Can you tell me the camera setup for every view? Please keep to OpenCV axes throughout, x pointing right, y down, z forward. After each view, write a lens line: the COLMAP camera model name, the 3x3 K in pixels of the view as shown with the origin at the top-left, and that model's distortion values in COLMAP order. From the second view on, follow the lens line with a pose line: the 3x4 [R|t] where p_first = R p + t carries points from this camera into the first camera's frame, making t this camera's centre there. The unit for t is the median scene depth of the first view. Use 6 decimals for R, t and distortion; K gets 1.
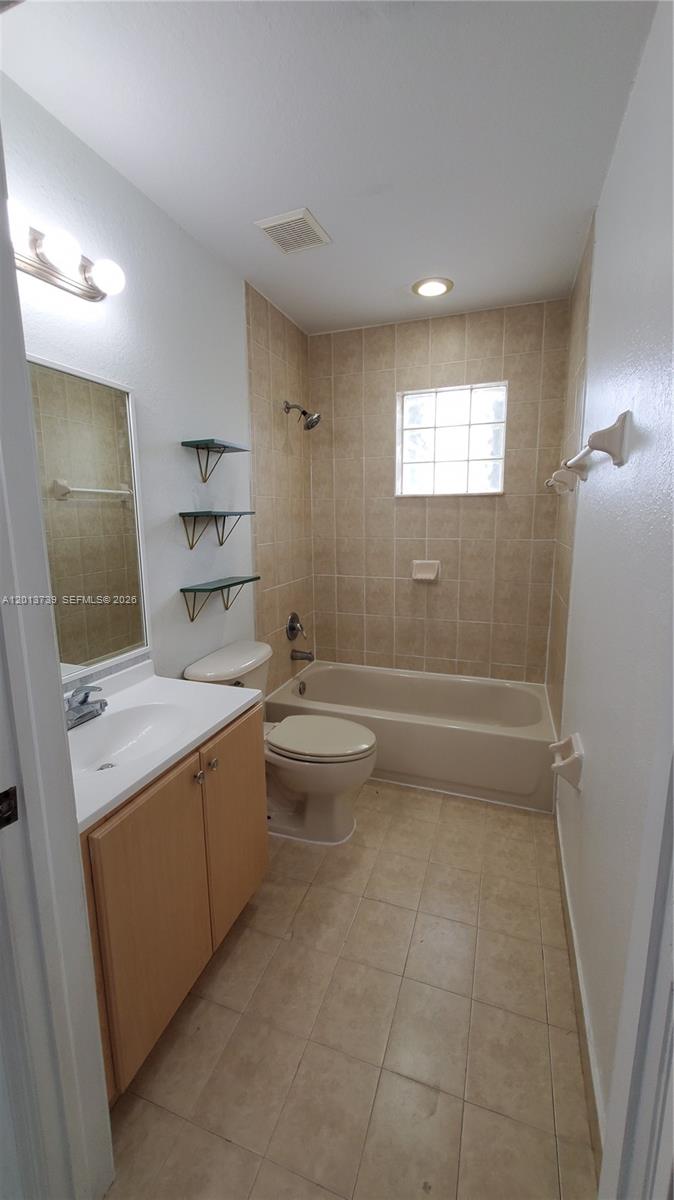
lens RADIAL K [[470.9, 0, 336.0], [0, 470.9, 597.7], [0, 0, 1]] dist [0.003281, 0.000549]
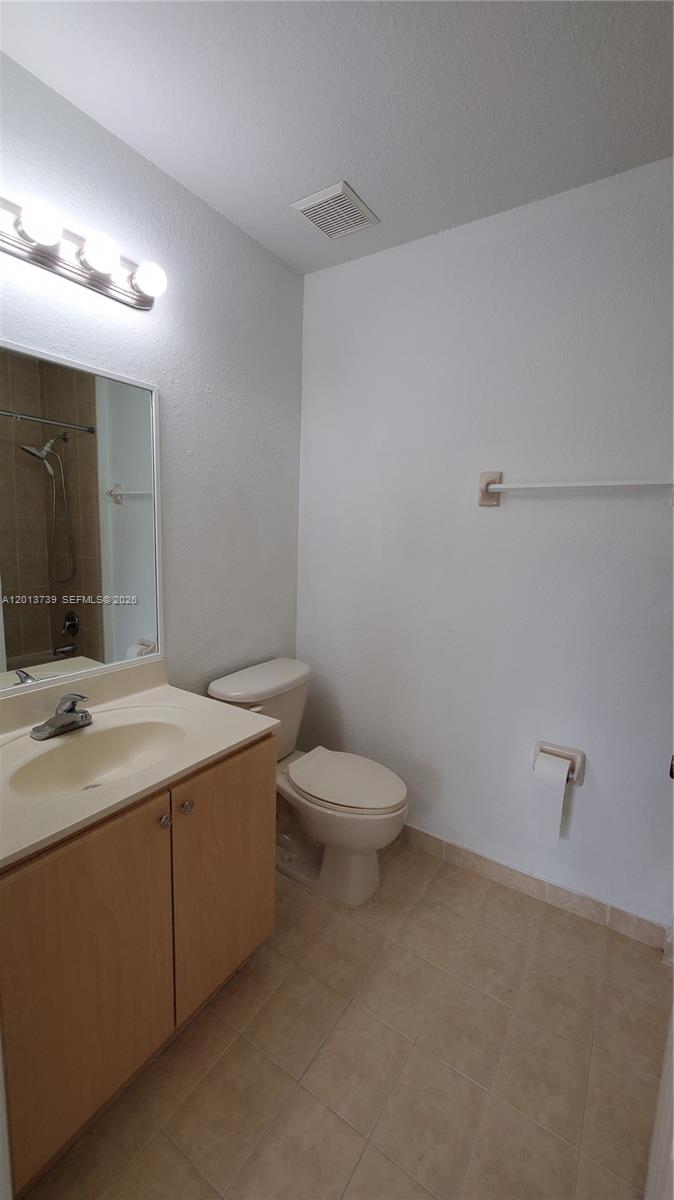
lens RADIAL K [[470.9, 0, 338.1], [0, 470.9, 597.9], [0, 0, 1]] dist [0.003281, 0.000549]
pose [[0.975010, 0.047222, -0.217086, 0.142321], [-0.058414, 0.997258, -0.045424, 0.007051], [0.214345, 0.056970, 0.975095, 0.149593]]
